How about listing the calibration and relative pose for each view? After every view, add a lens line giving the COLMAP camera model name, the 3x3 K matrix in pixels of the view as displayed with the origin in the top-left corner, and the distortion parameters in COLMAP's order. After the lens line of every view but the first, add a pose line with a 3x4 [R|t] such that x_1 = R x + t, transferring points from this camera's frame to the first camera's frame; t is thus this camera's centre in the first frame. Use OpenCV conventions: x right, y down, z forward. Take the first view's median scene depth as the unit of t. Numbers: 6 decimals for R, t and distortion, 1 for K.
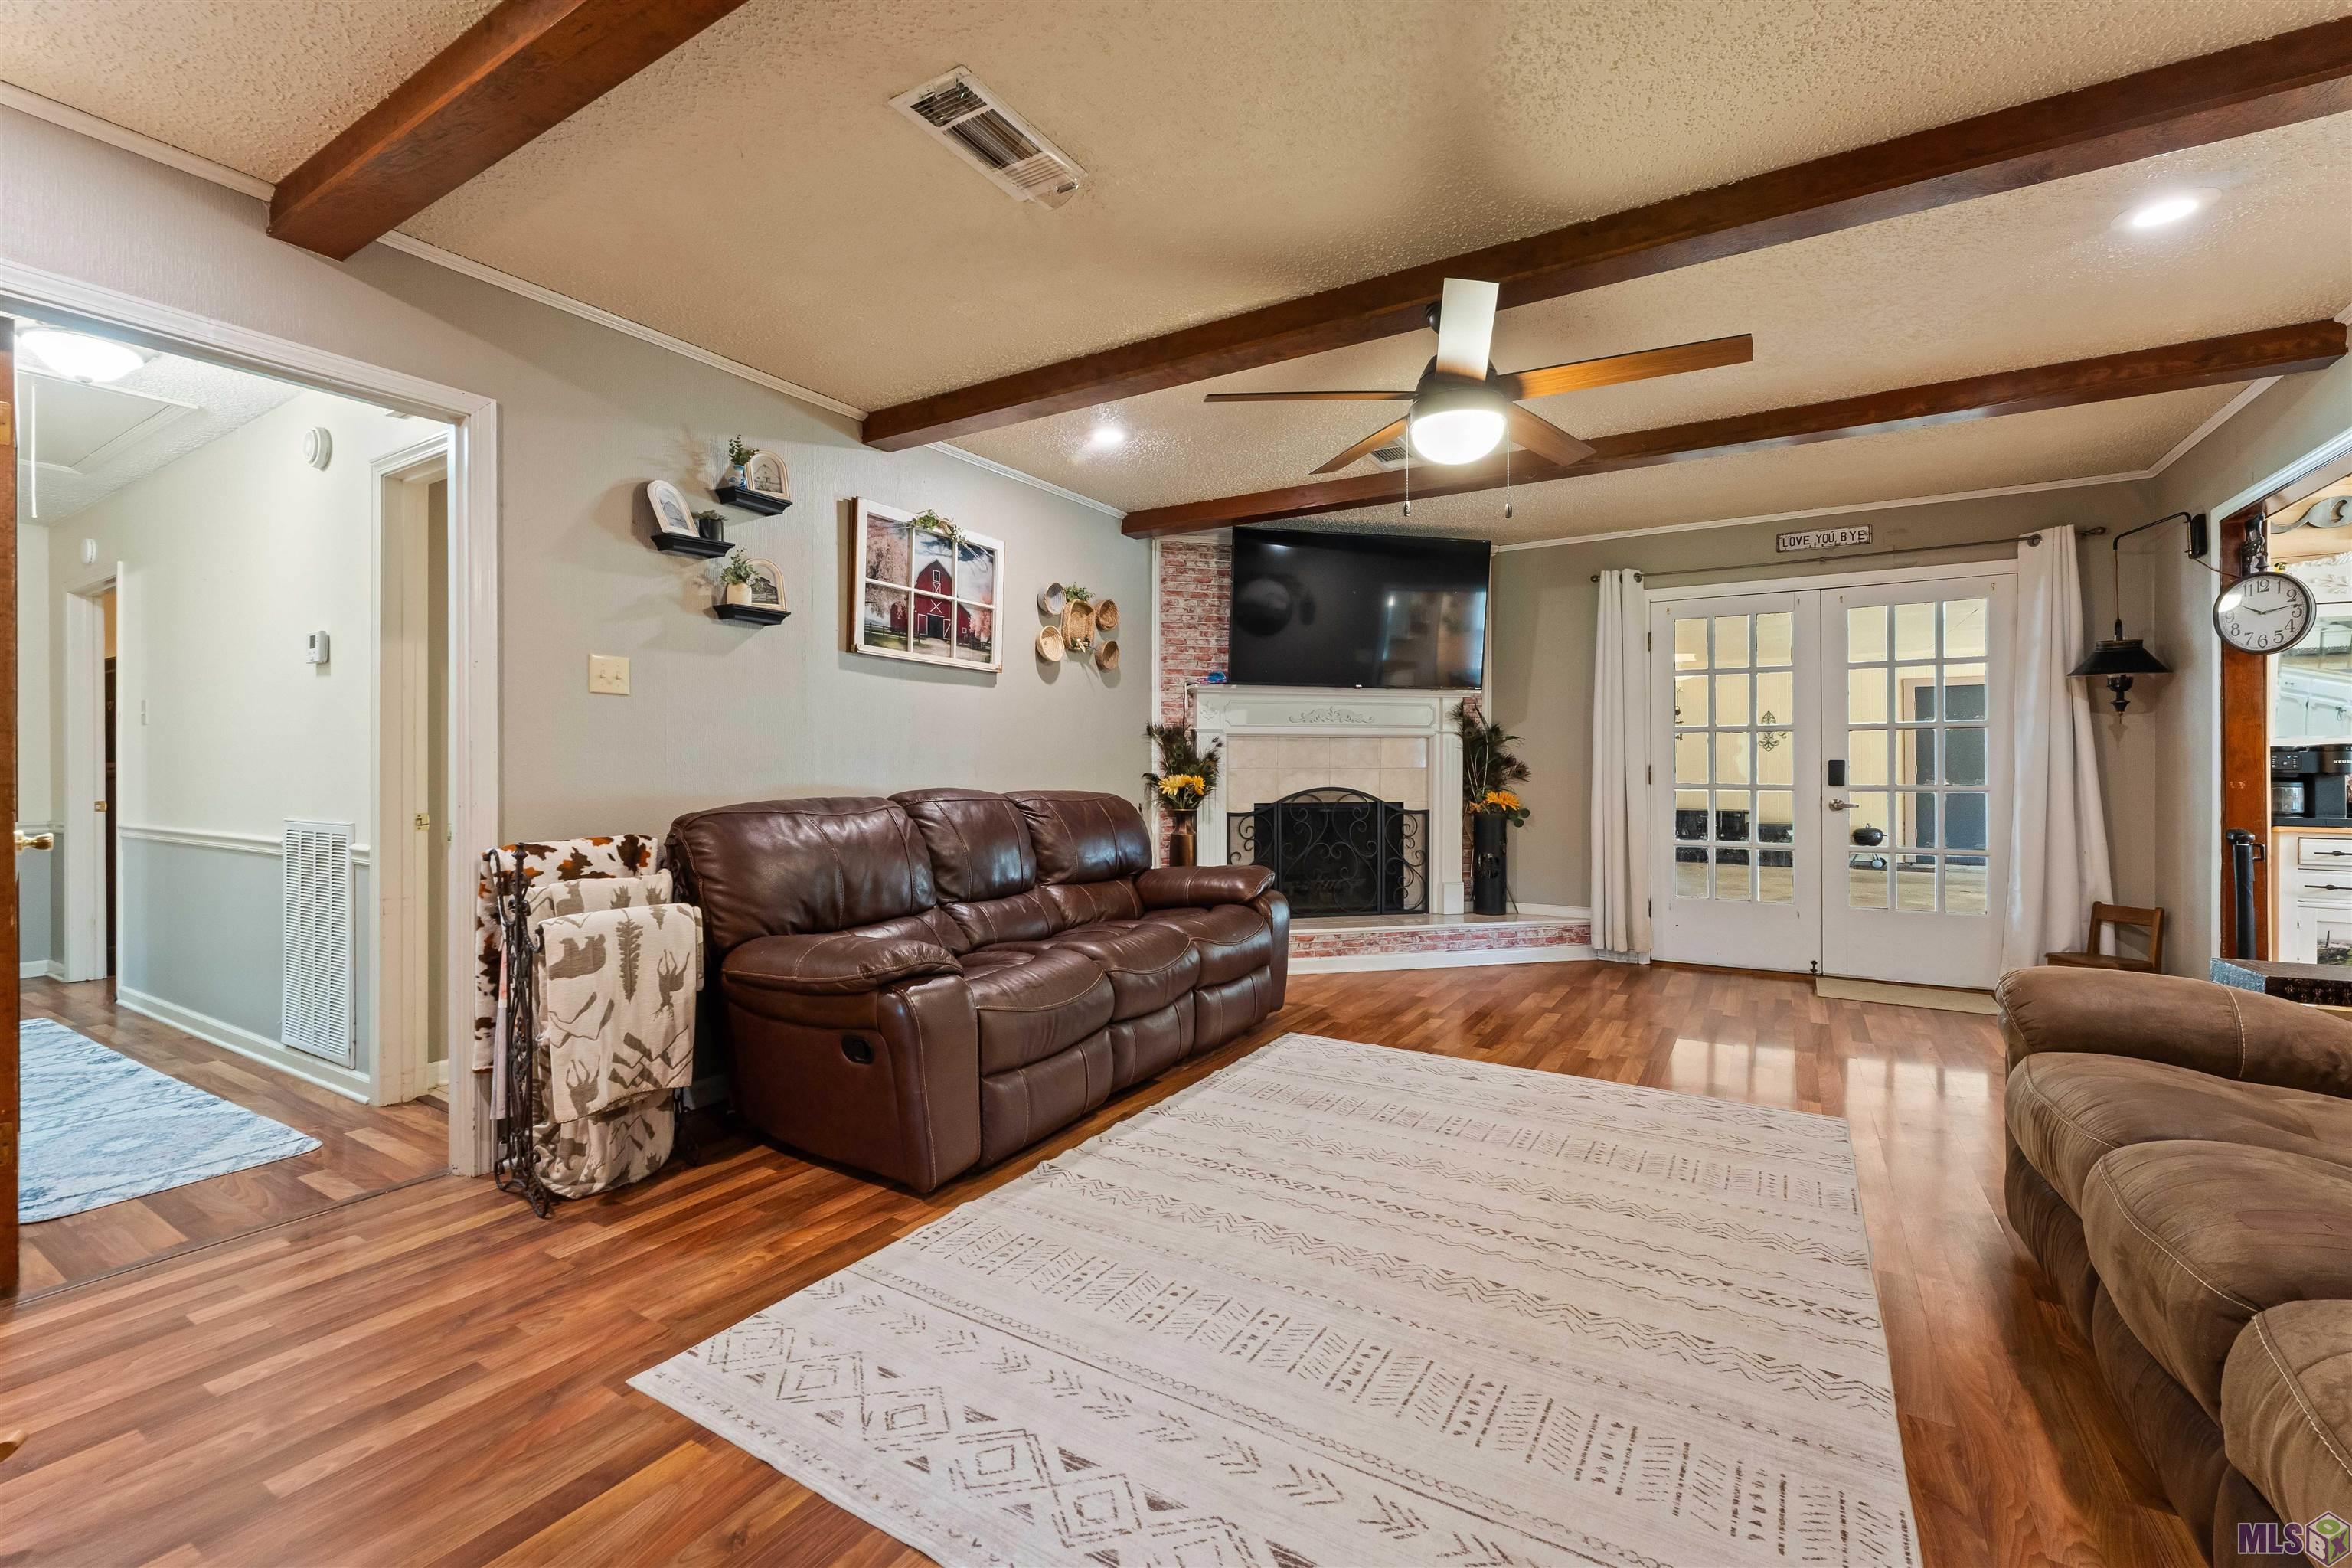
lens RADIAL K [[971.5, 0, 1169.9], [0, 971.5, 773.3], [0, 0, 1]] dist [0.000088, 0.000074]
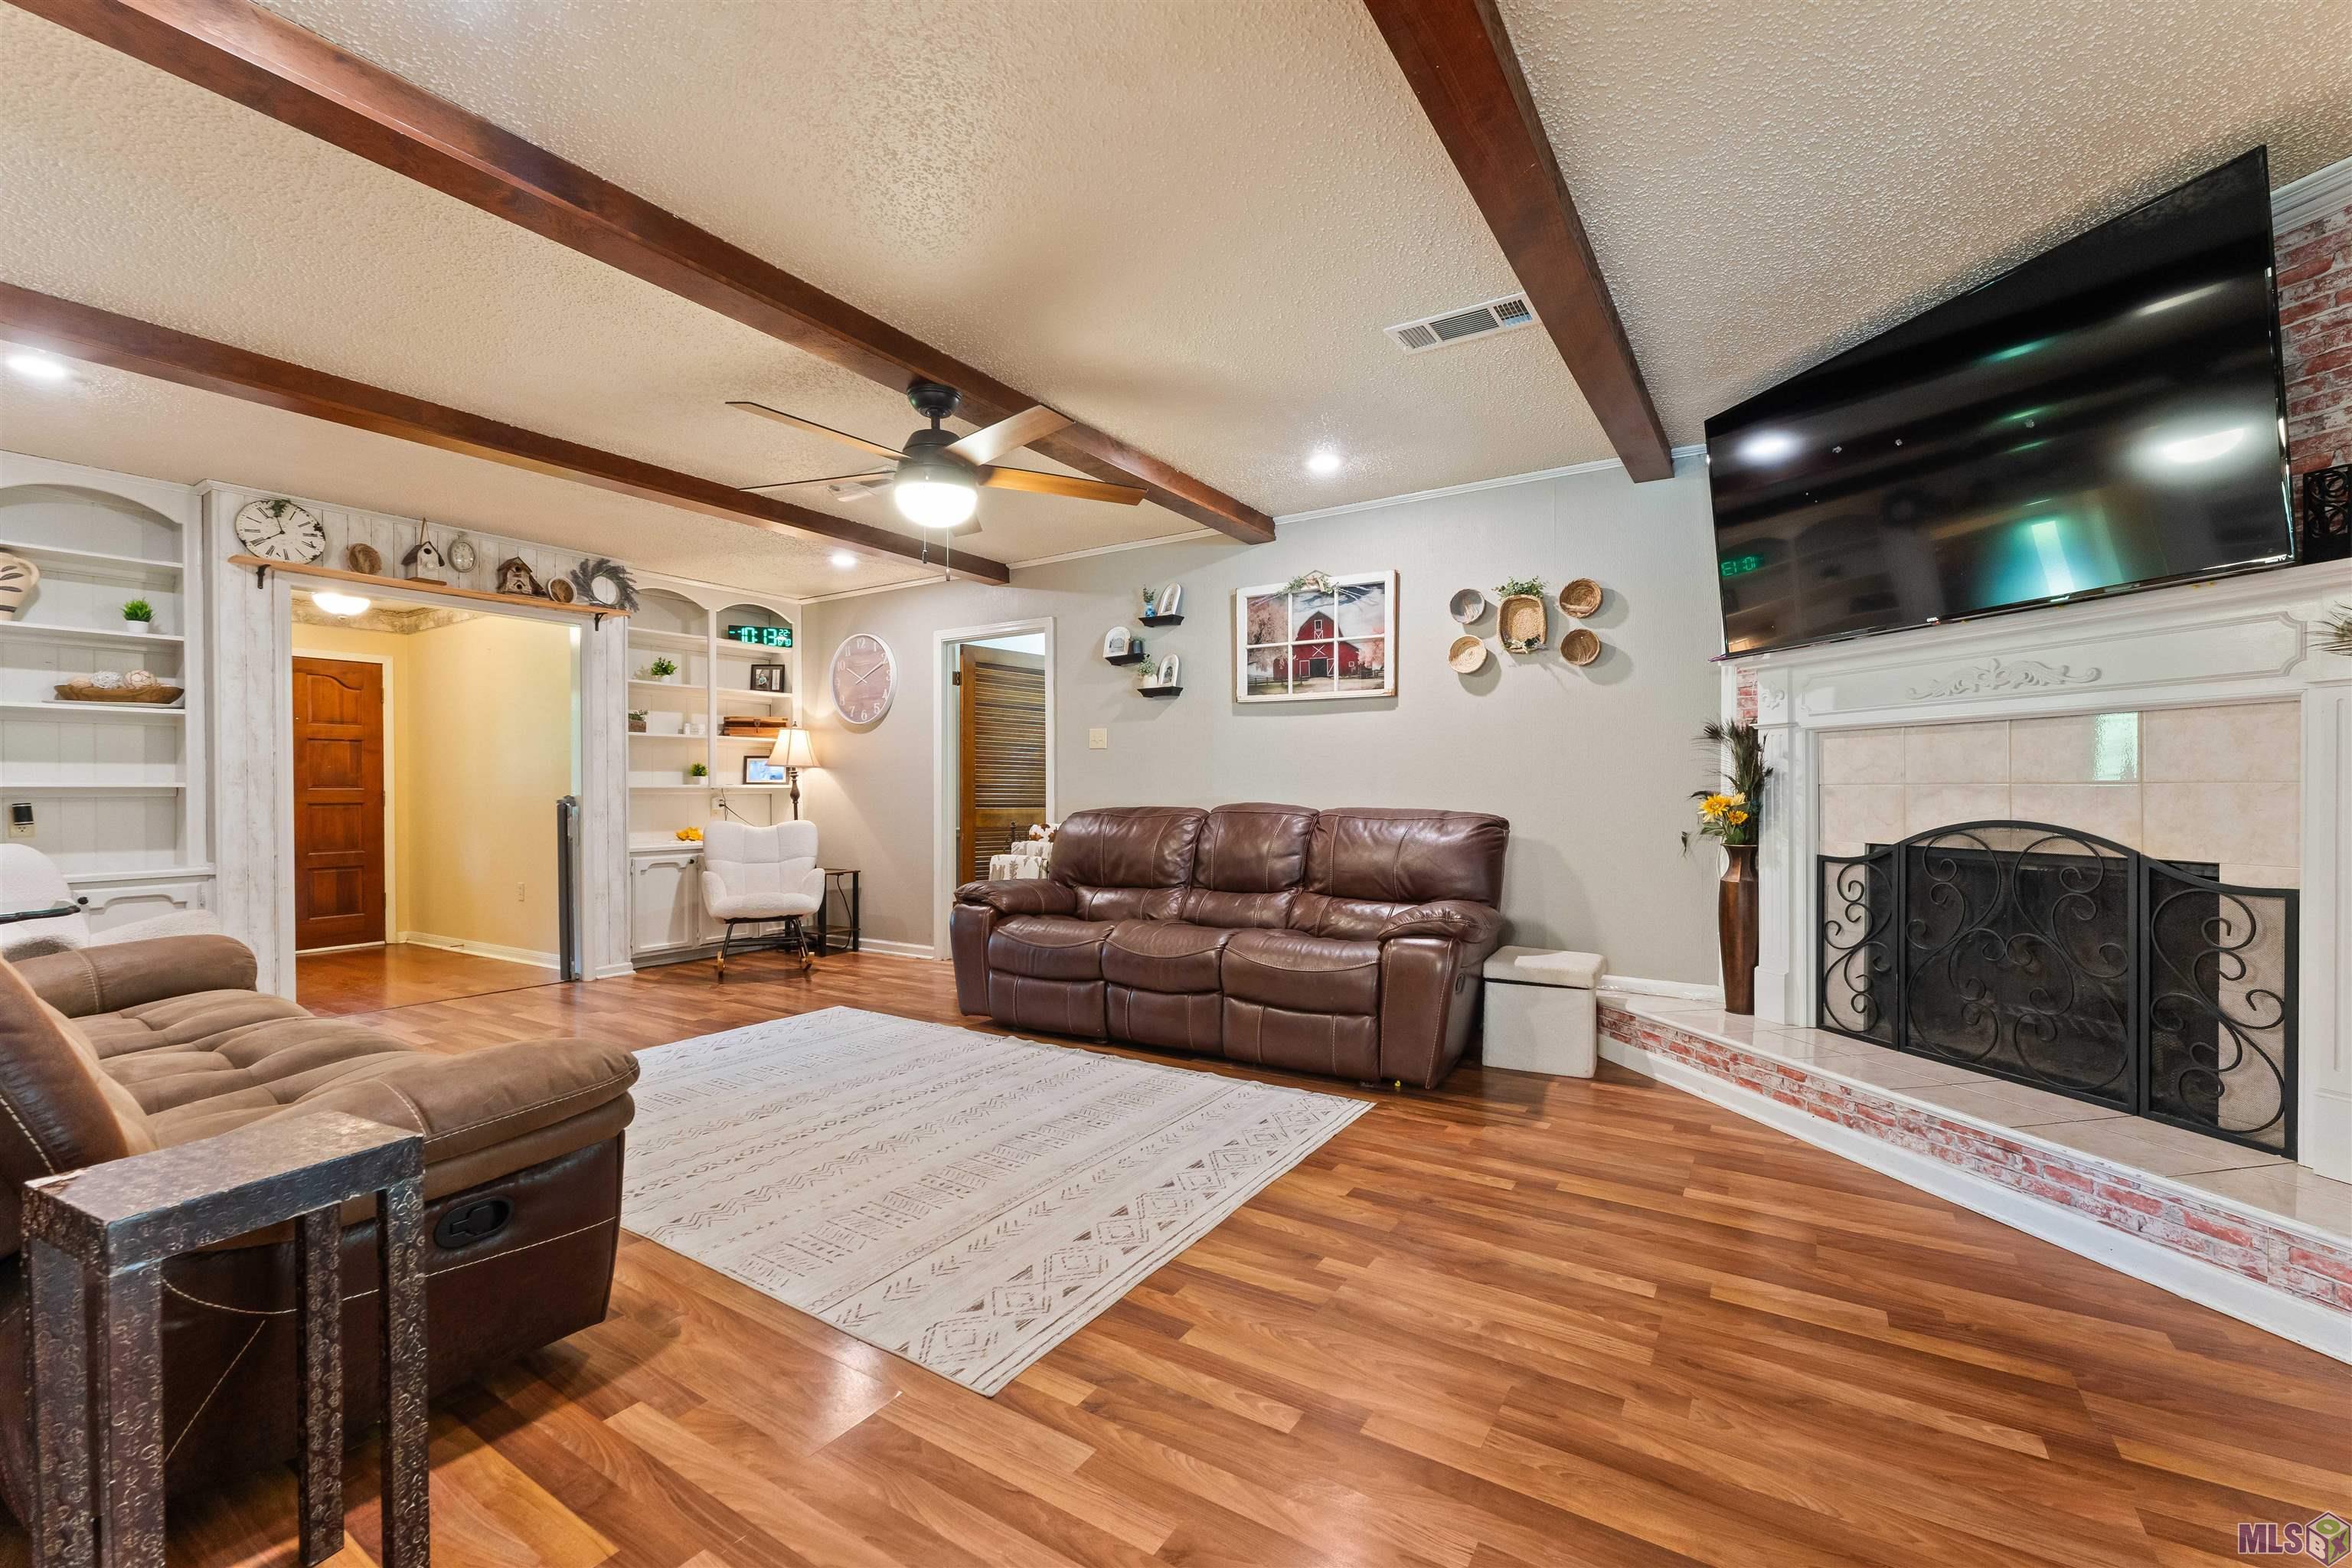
lens RADIAL K [[967.9, 0, 1184.1], [0, 967.9, 798.5], [0, 0, 1]] dist [-0.000008, 0.000070]
pose [[0.009955, 0.012885, -0.999867, 0.966887], [0.001853, 0.999915, 0.012904, -0.006351], [0.999949, -0.001981, 0.009930, 0.843022]]
